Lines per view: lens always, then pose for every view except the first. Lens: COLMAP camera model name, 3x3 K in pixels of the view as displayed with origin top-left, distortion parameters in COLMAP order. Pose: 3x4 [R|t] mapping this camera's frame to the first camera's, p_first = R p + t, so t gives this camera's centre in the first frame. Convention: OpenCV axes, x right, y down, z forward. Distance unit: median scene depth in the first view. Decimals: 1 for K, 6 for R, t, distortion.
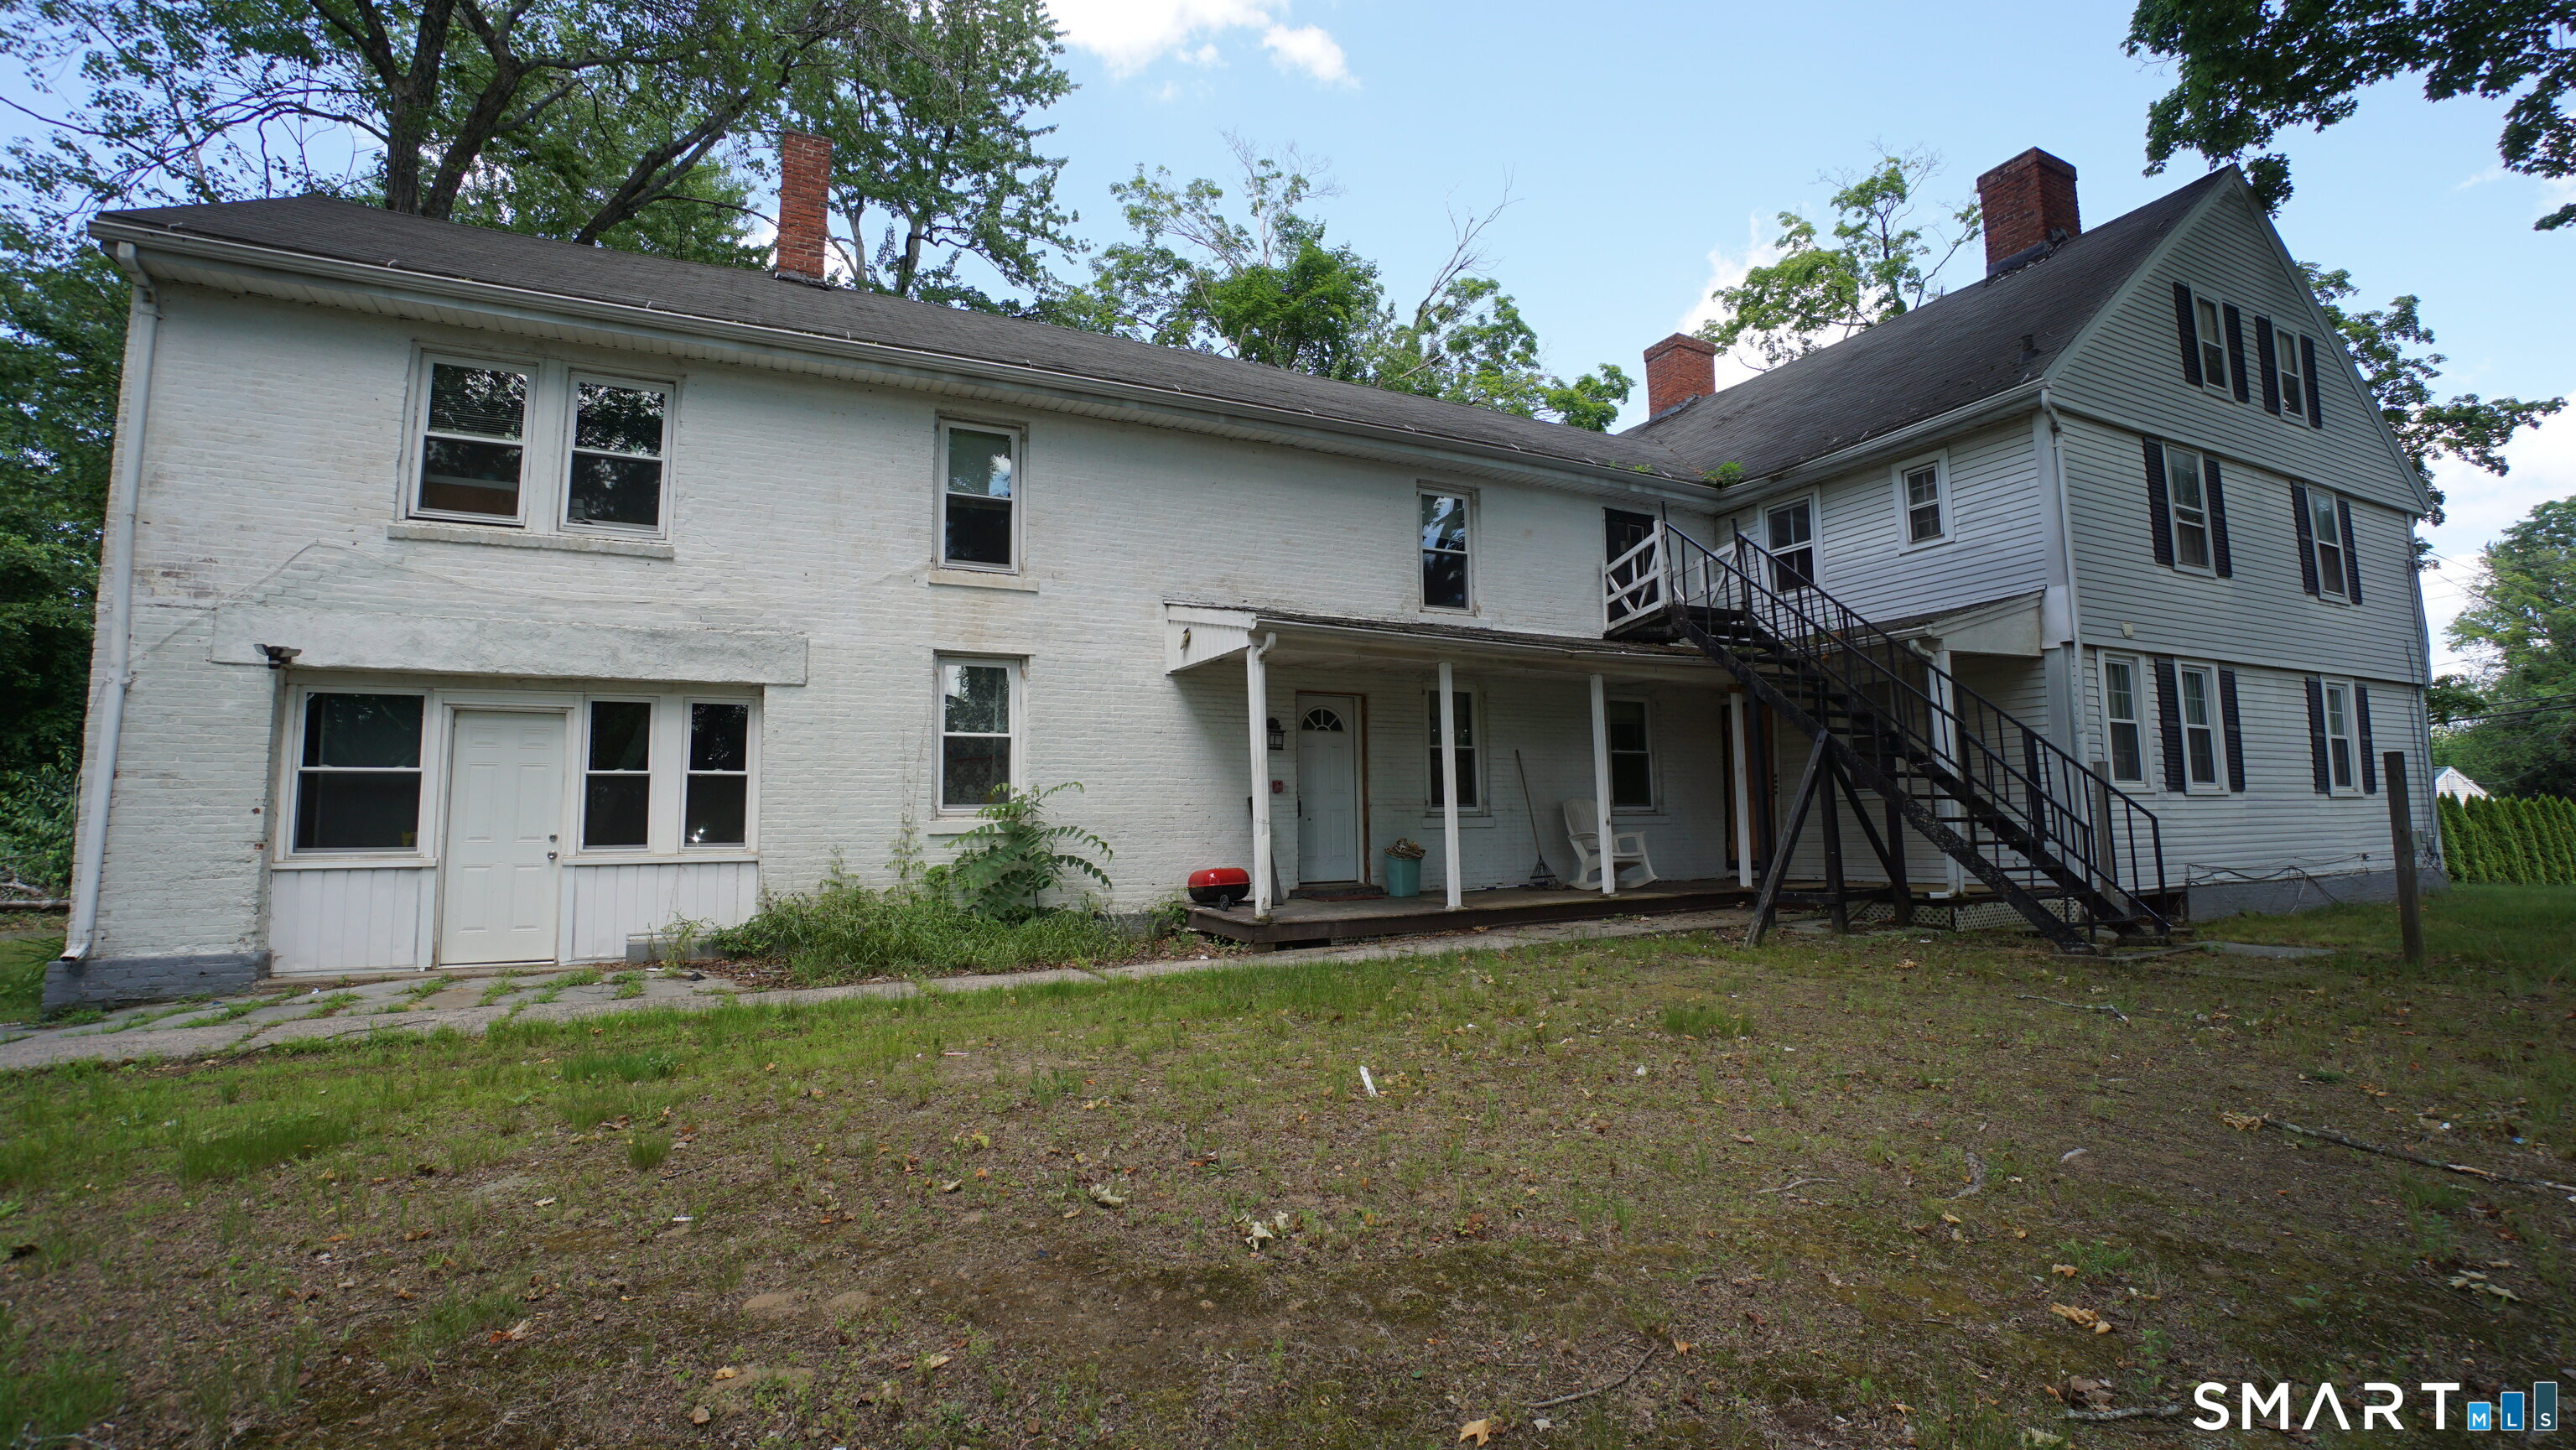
lens RADIAL K [[1100.1, 0, 1362.5], [0, 1100.1, 715.7], [0, 0, 1]] dist [-0.059031, 0.014162]
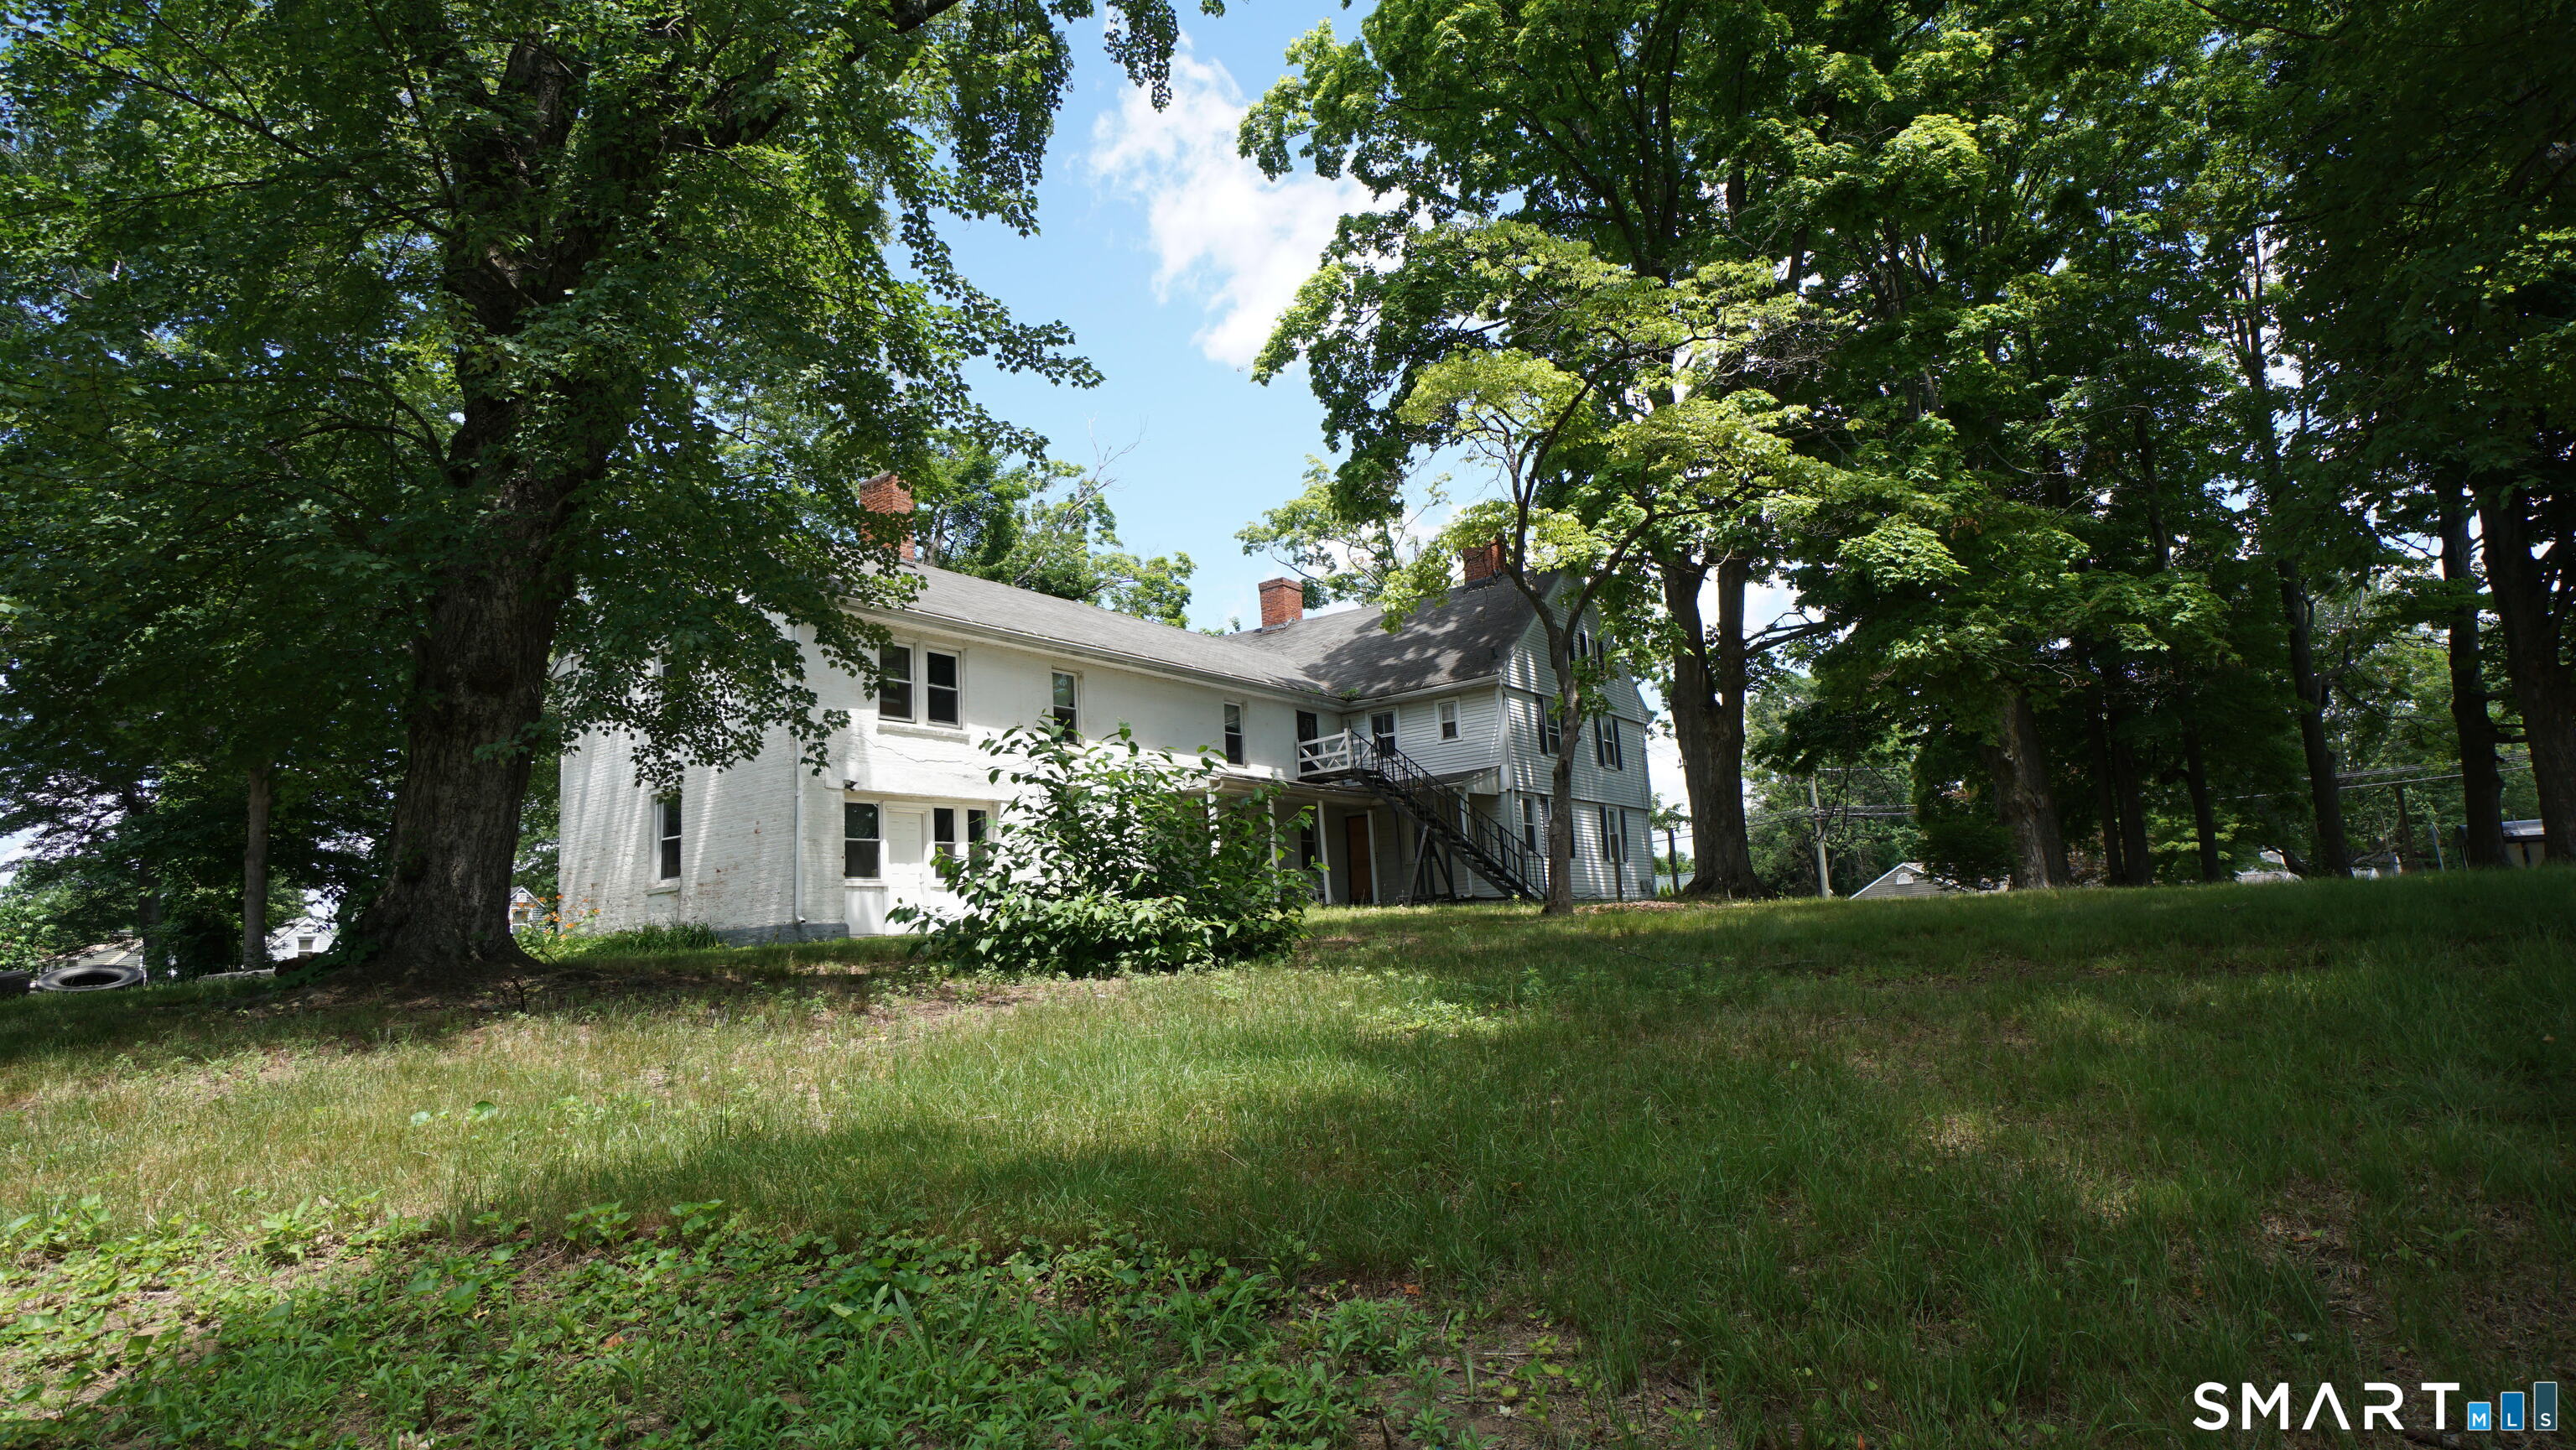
lens RADIAL K [[1350.2, 0, 1289.1], [0, 1350.2, 765.3], [0, 0, 1]] dist [0.000164, 0.000124]
pose [[0.889495, 0.026922, 0.456151, -1.135613], [-0.006630, 0.998918, -0.046029, 0.016934], [-0.456896, 0.037918, 0.888711, -1.421826]]
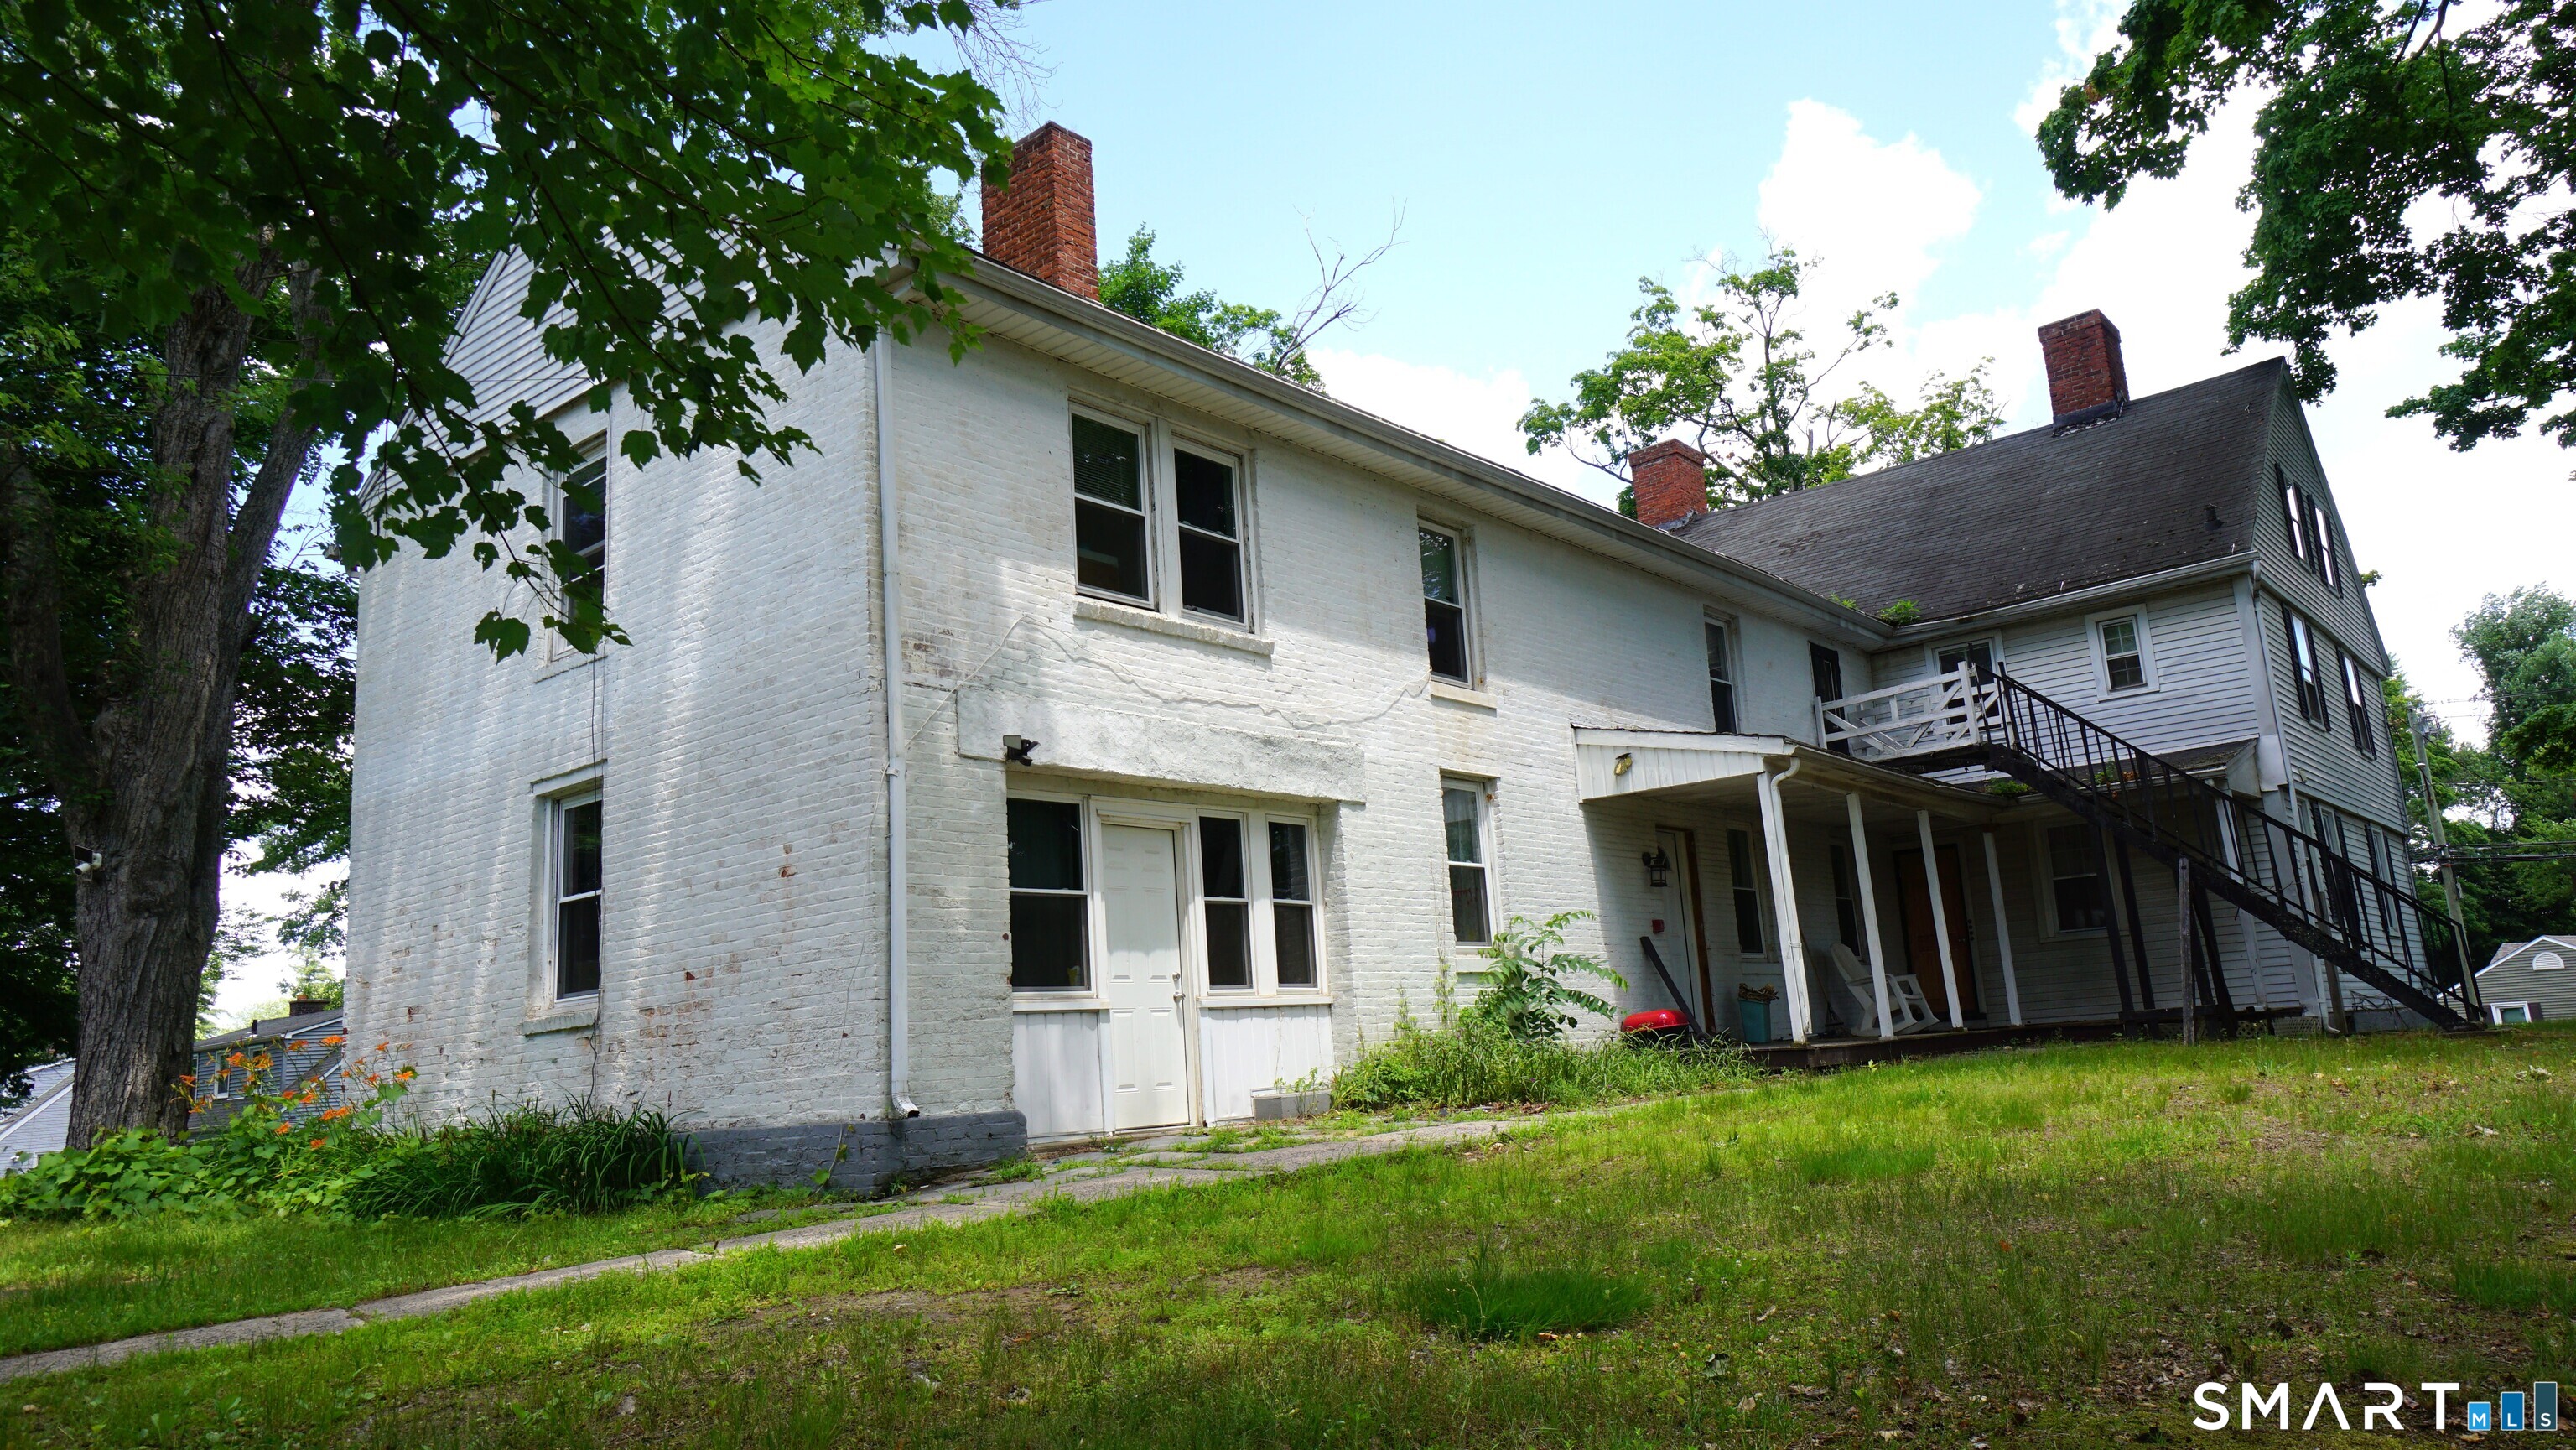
lens RADIAL K [[1719.7, 0, 1284.5], [0, 1719.7, 720.1], [0, 0, 1]] dist [0.005639, 0.001960]
pose [[0.922643, 0.033672, 0.384181, -1.037410], [0.011087, 0.993454, -0.113698, 0.058569], [-0.385495, 0.109162, 0.916230, -0.258055]]
